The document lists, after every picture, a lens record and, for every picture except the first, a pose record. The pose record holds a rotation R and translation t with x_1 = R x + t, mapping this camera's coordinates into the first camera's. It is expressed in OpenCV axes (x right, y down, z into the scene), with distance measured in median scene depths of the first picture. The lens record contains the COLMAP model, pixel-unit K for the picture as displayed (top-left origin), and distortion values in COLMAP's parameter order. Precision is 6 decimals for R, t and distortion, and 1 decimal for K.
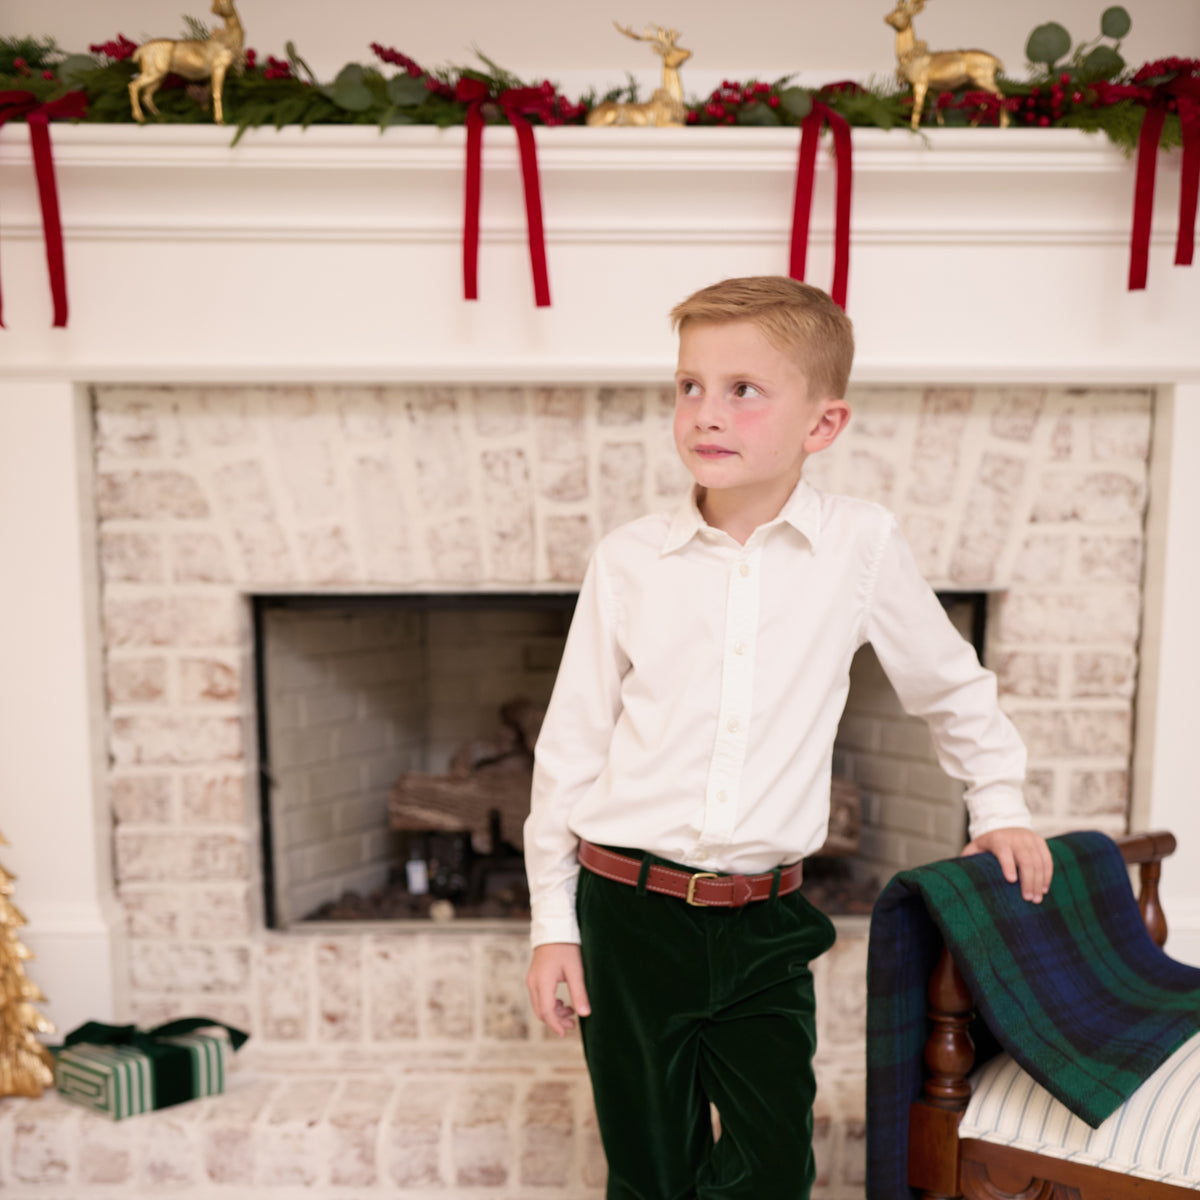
lens RADIAL K [[1237.1, 0, 601.4], [0, 1237.1, 599.8], [0, 0, 1]] dist [-0.007243, 0.000000]
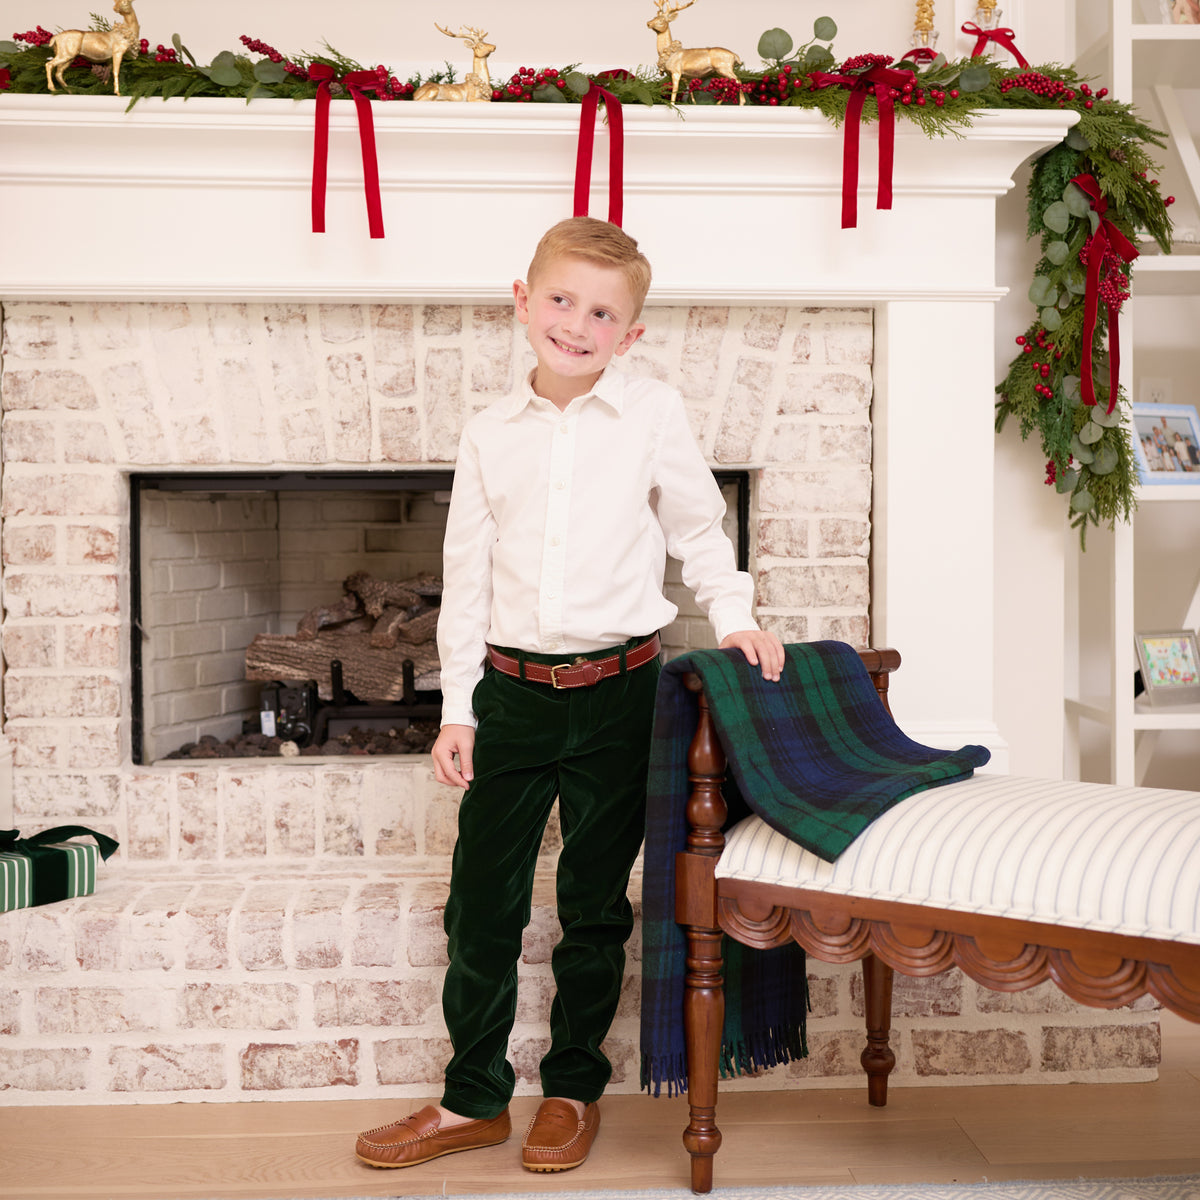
lens RADIAL K [[1496.9, 0, 598.9], [0, 1496.9, 600.1], [0, 0, 1]] dist [-0.006031, 0.000000]
pose [[0.998374, -0.007763, 0.056478, 0.085133], [0.015924, 0.989226, -0.145525, 0.336643], [-0.054740, 0.146188, 0.987741, -0.431492]]
